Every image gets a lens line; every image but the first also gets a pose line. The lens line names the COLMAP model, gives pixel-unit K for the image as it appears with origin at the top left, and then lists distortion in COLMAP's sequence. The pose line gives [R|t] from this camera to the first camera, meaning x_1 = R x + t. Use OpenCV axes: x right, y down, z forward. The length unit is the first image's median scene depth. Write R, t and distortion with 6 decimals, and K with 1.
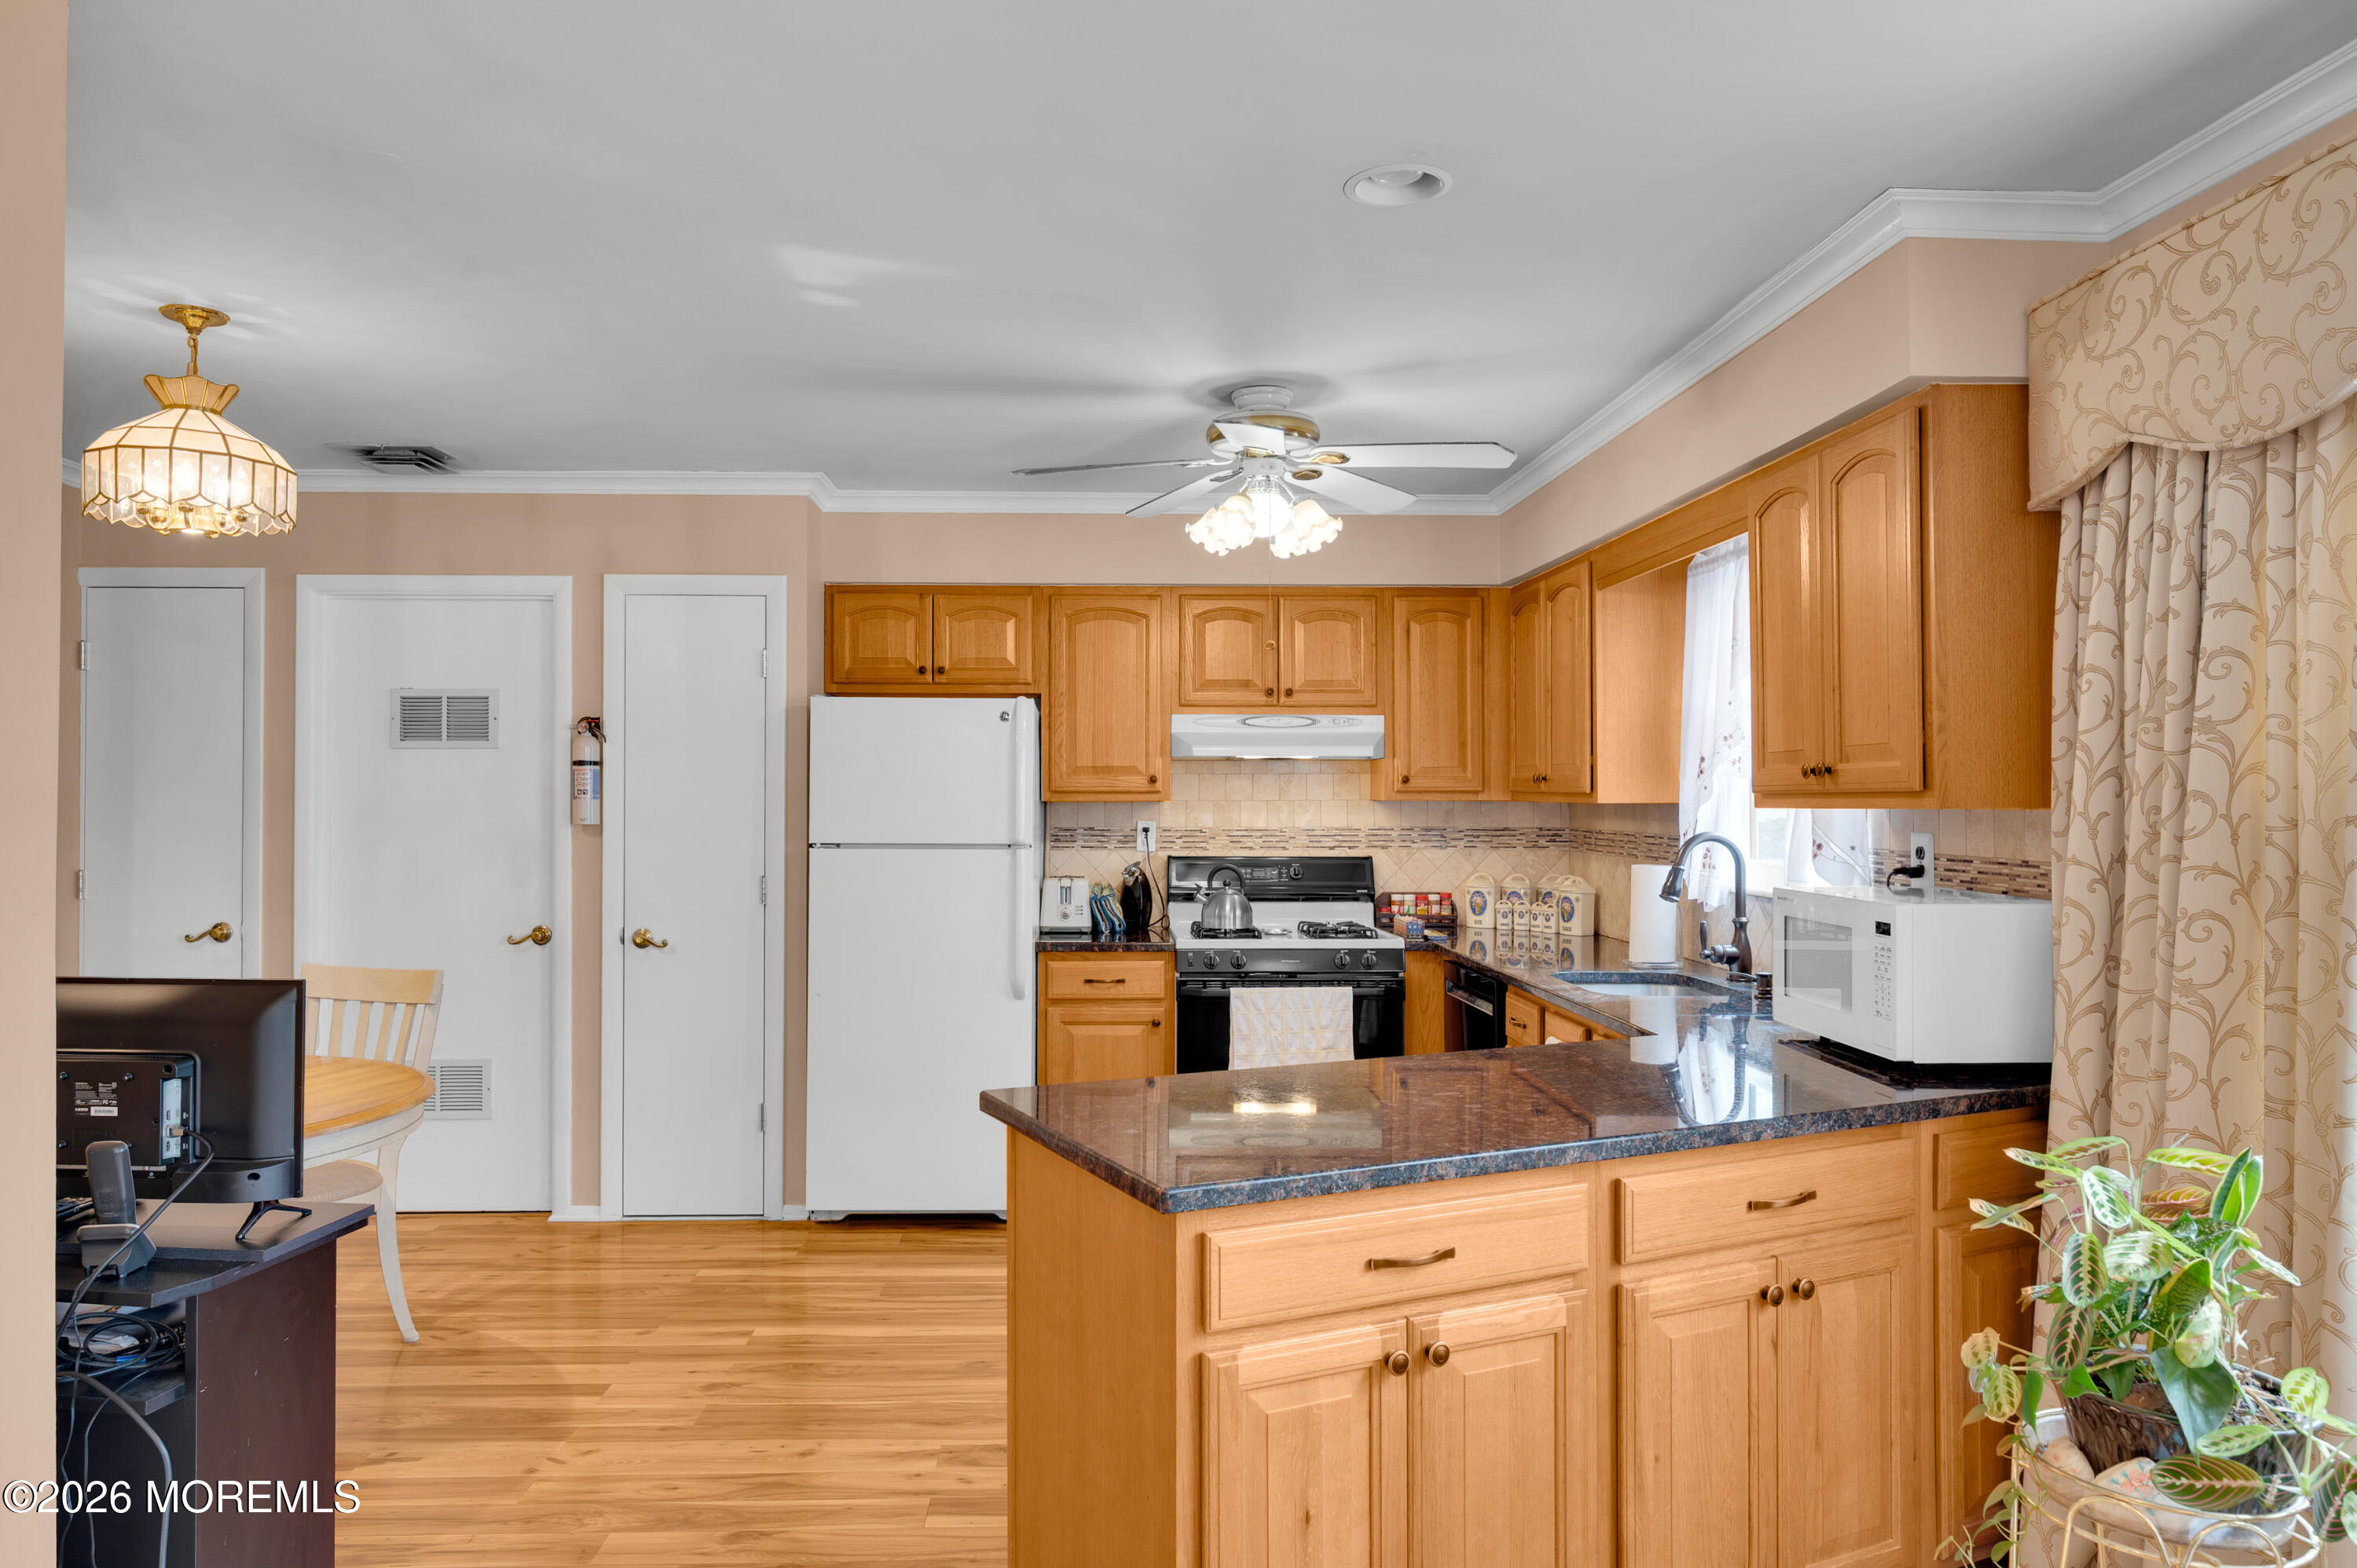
lens RADIAL K [[1532.6, 0, 1145.0], [0, 1532.6, 773.6], [0, 0, 1]] dist [-0.002082, -0.002381]
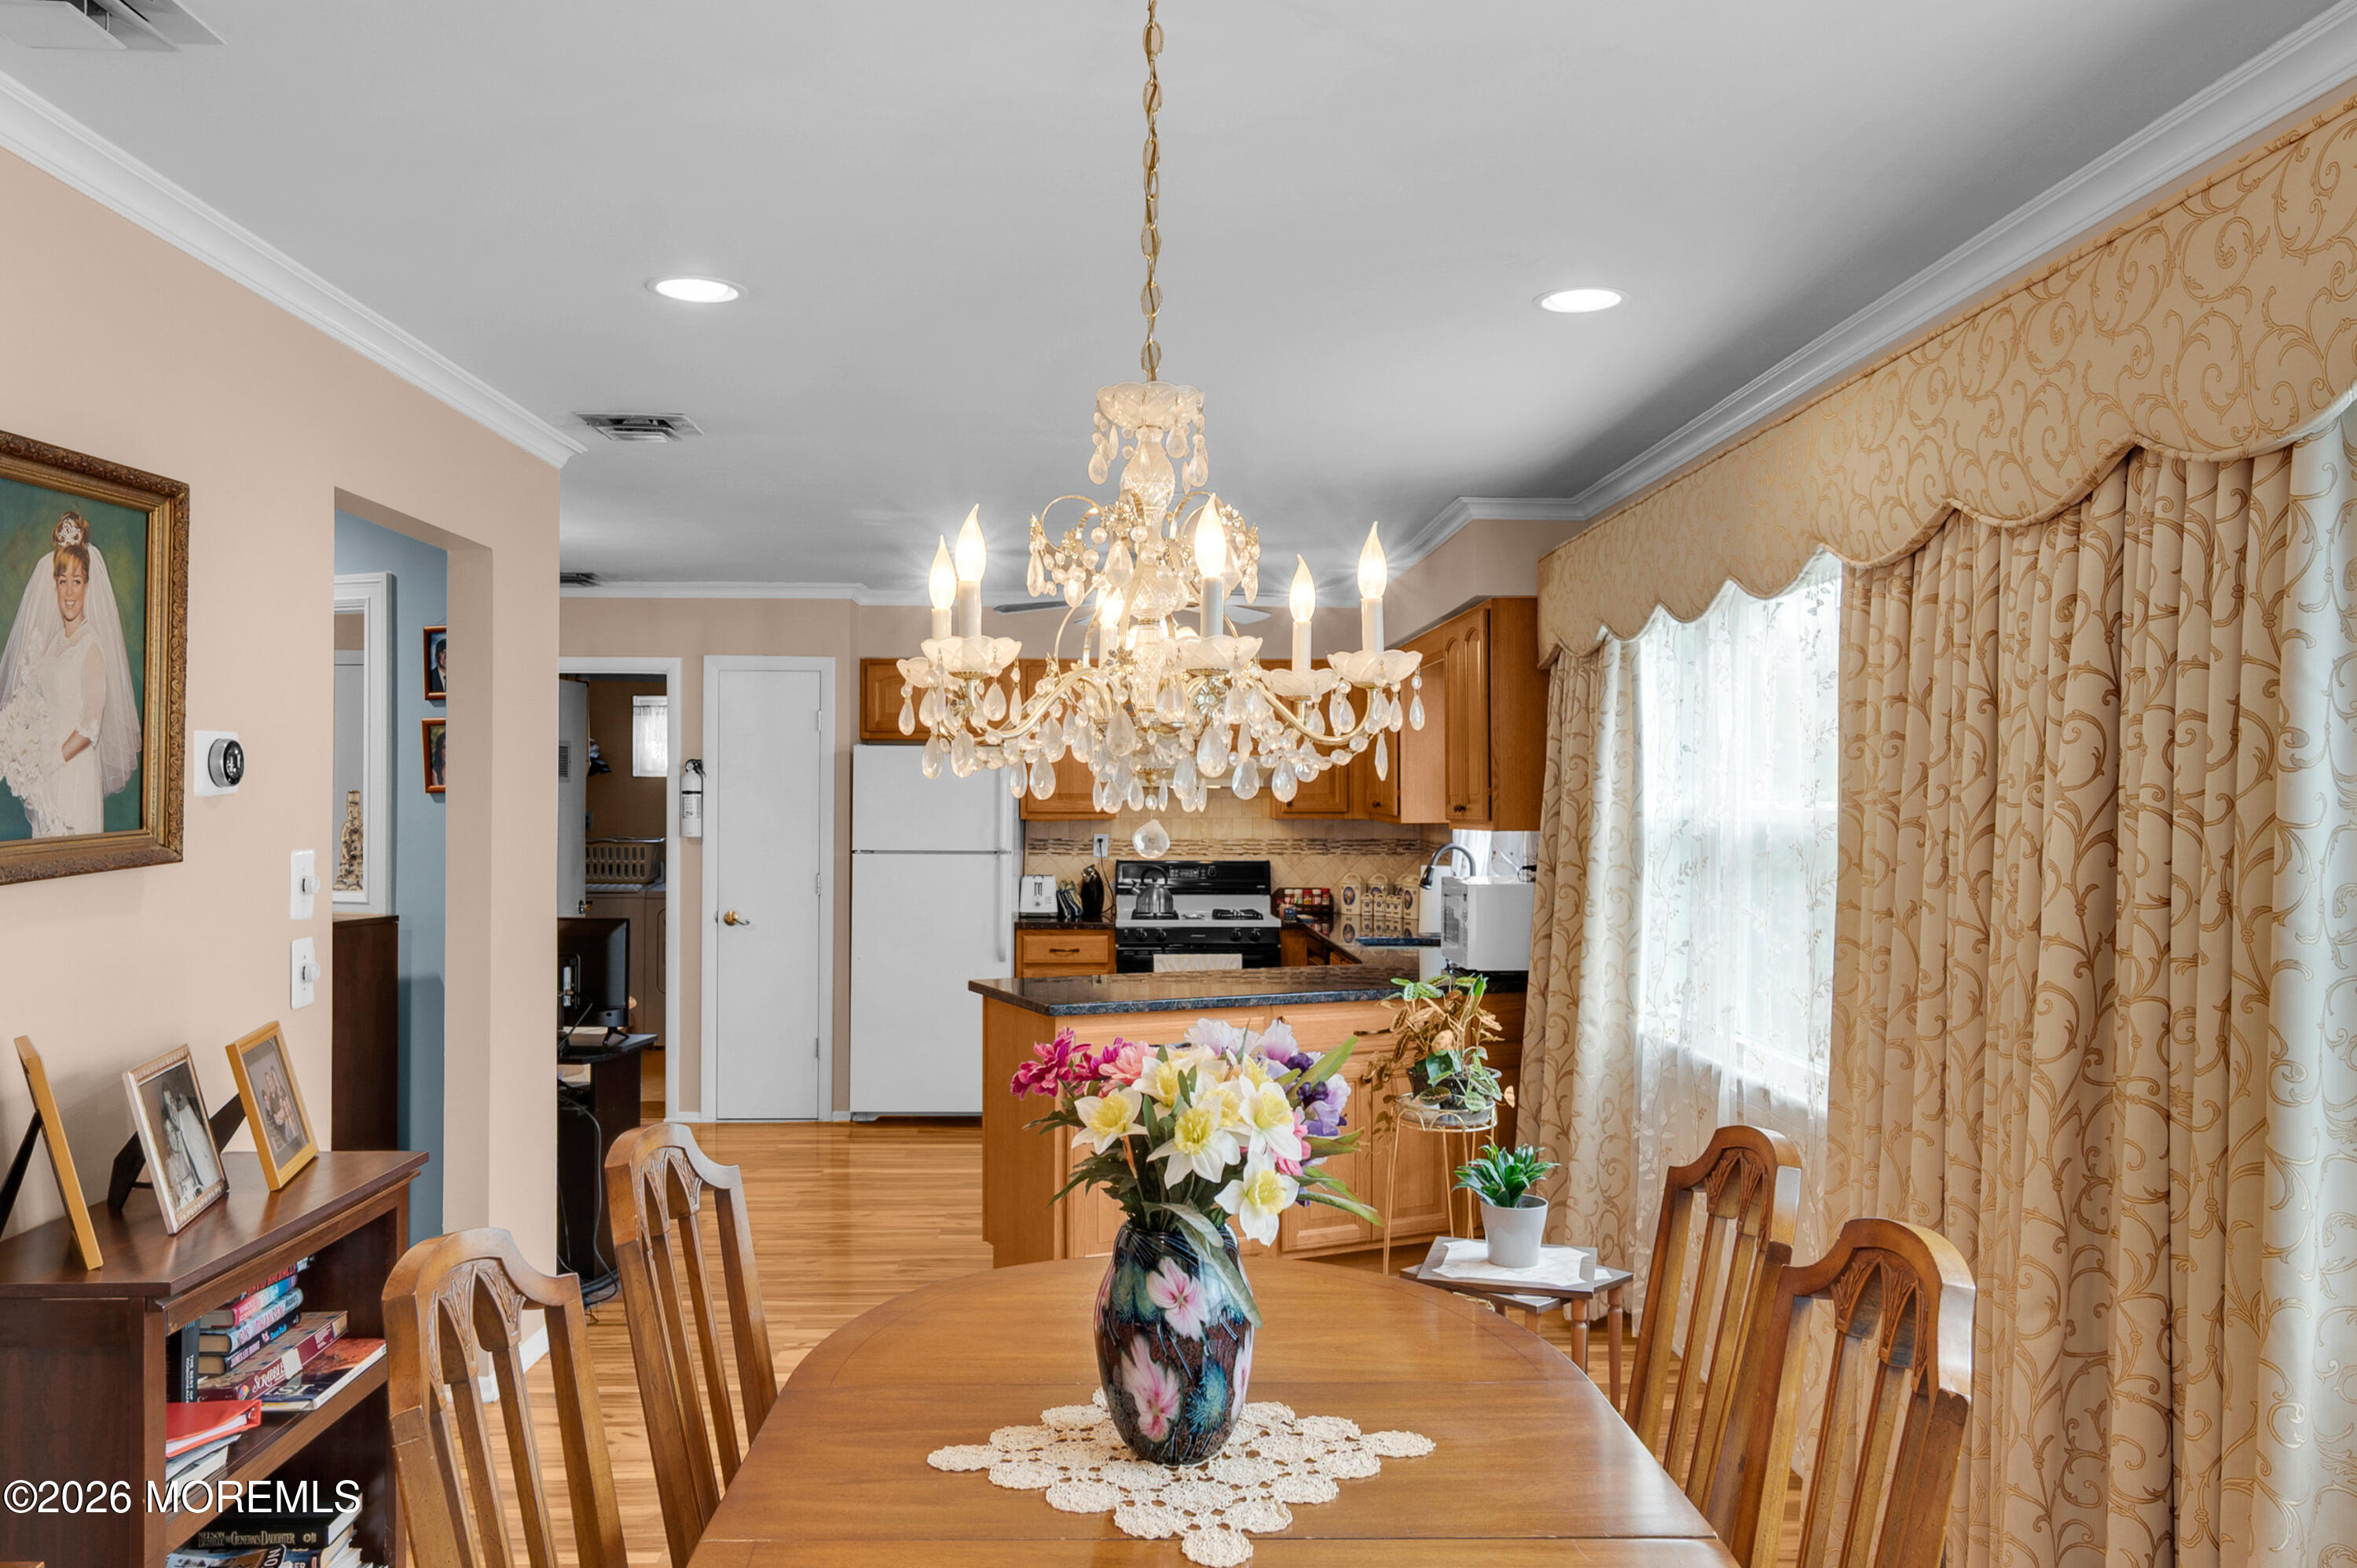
lens RADIAL K [[1730.1, 0, 1178.1], [0, 1730.1, 780.3], [0, 0, 1]] dist [0.006137, -0.001718]
pose [[0.999994, 0.001126, 0.003263, 0.067492], [-0.001140, 0.999990, 0.004327, -0.023636], [-0.003258, -0.004330, 0.999985, -0.534075]]
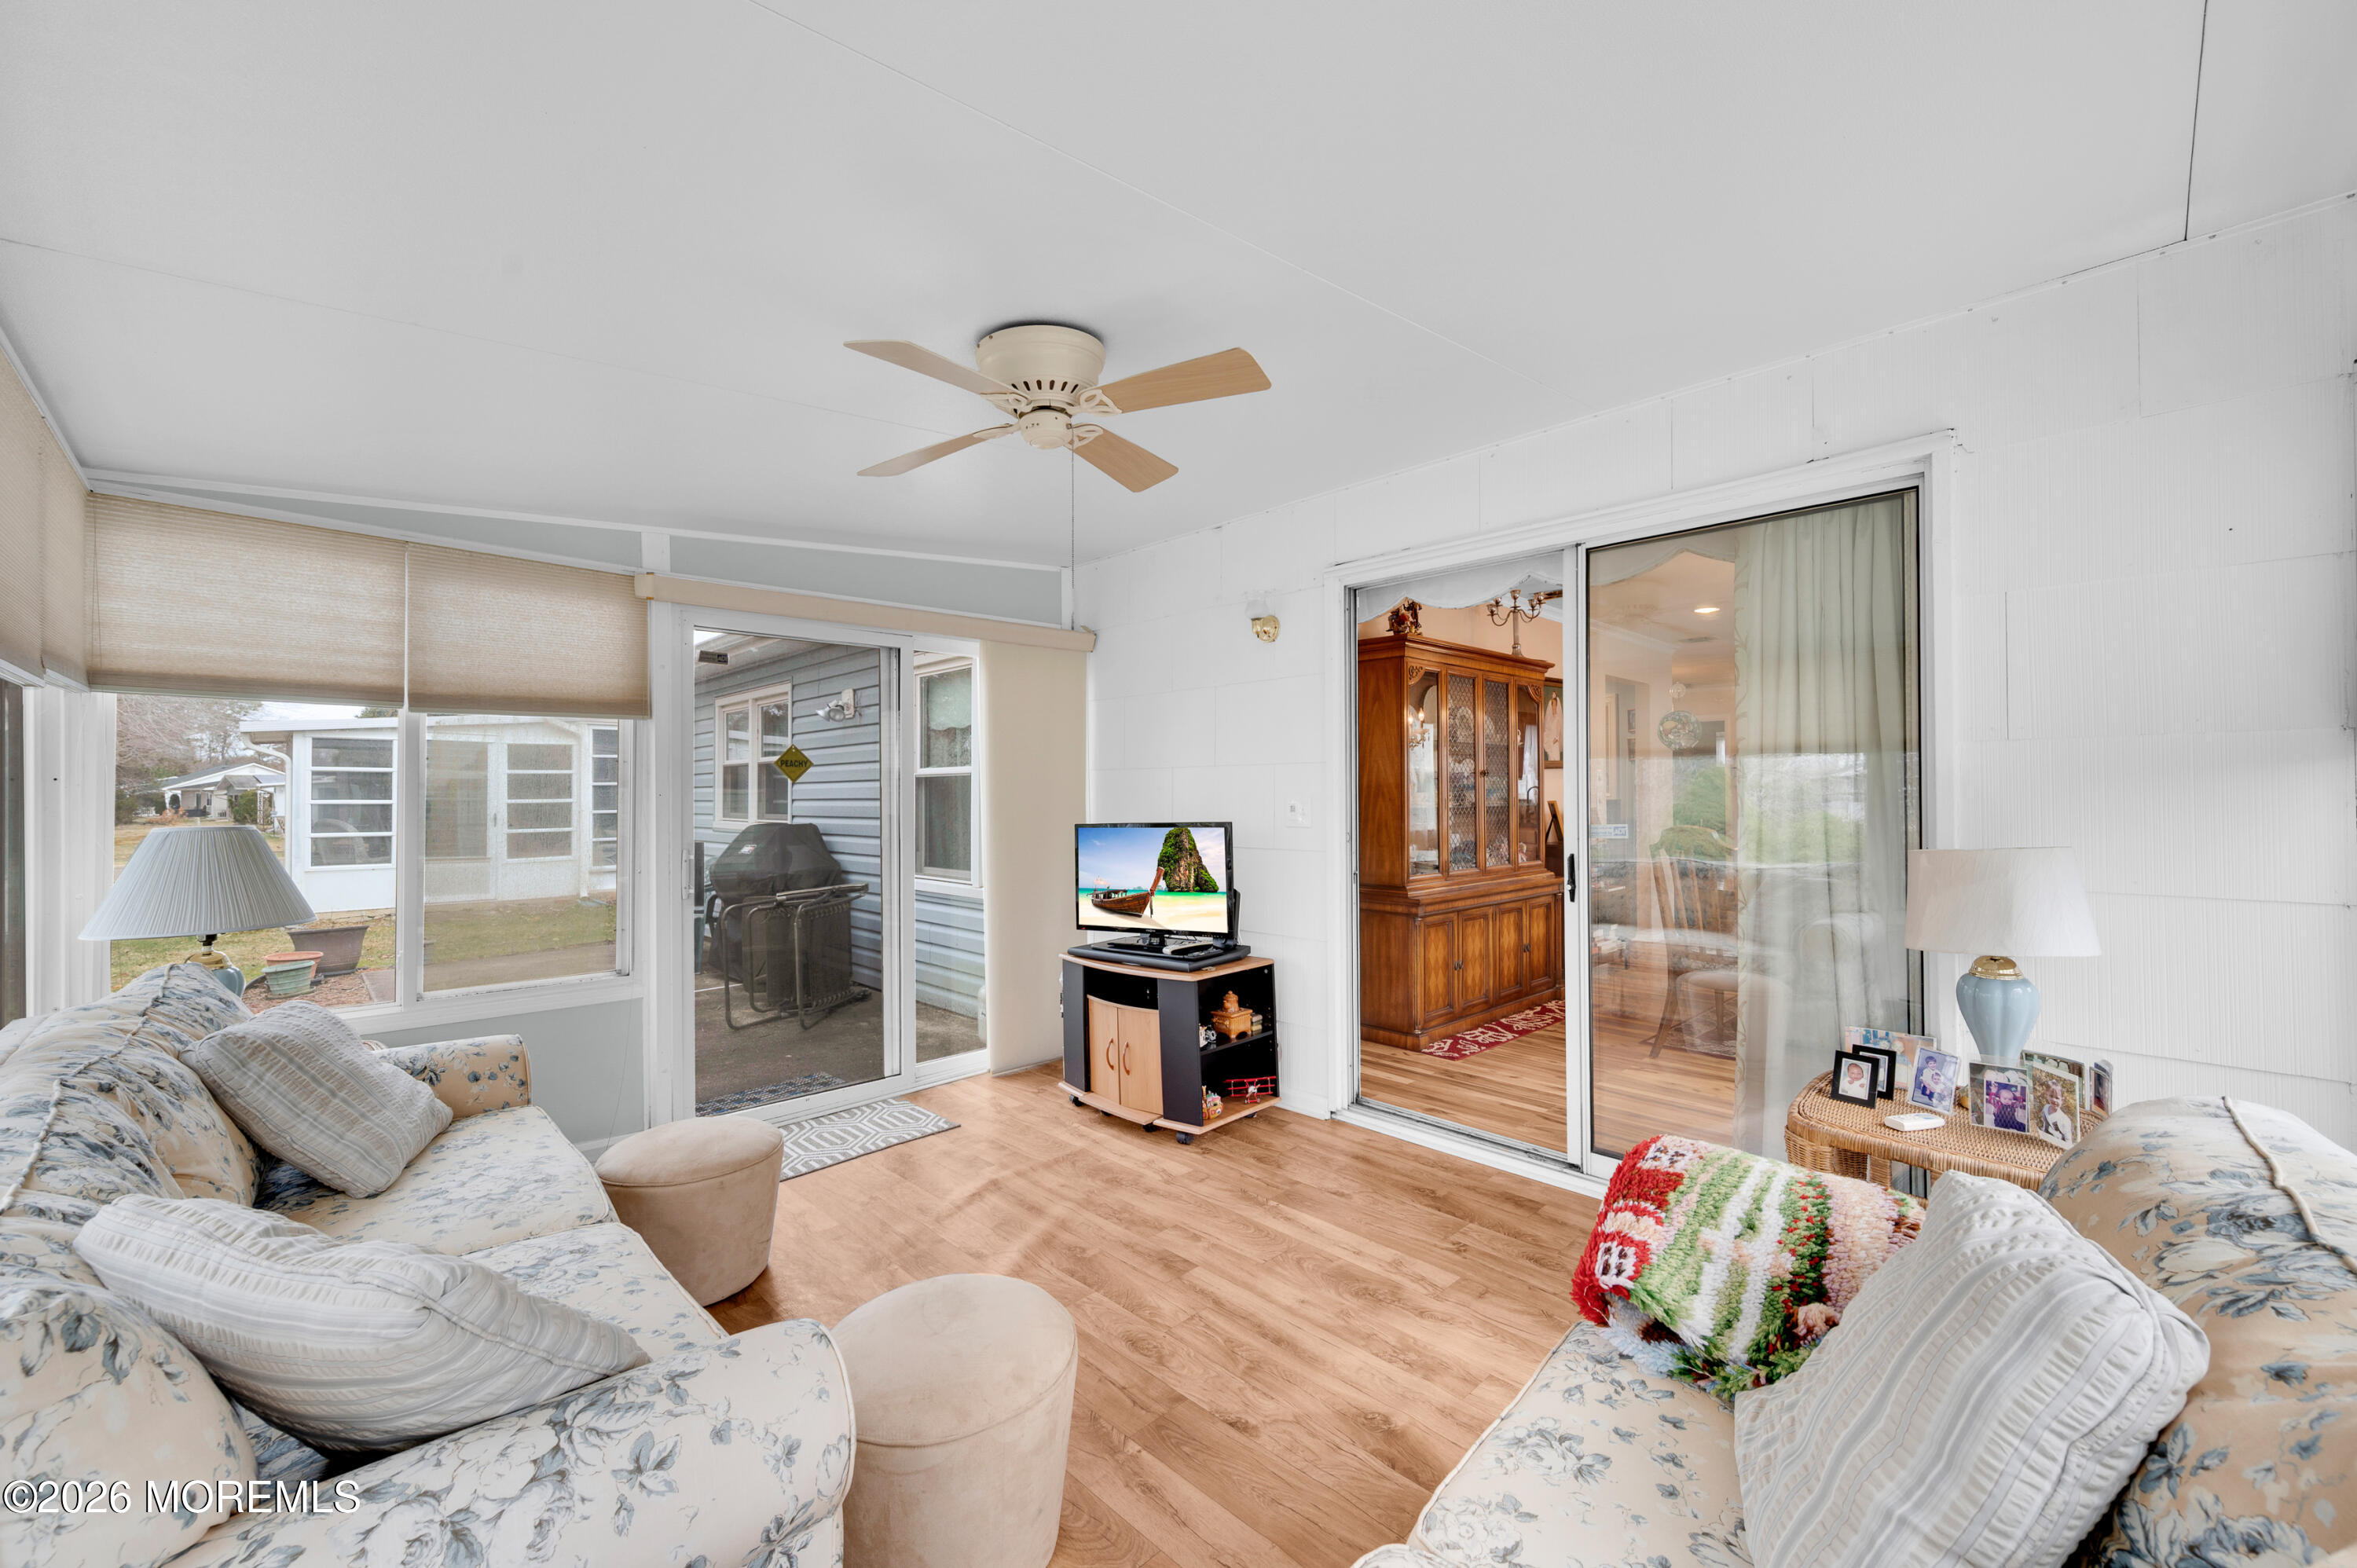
lens RADIAL K [[928.6, 0, 1199.4], [0, 928.6, 793.7], [0, 0, 1]] dist [0.001175, -0.000291]
pose [[0.677596, -0.008790, -0.735382, 0.322607], [0.013607, 0.999907, 0.000586, 0.028688], [0.735309, -0.010403, 0.677653, -1.182630]]
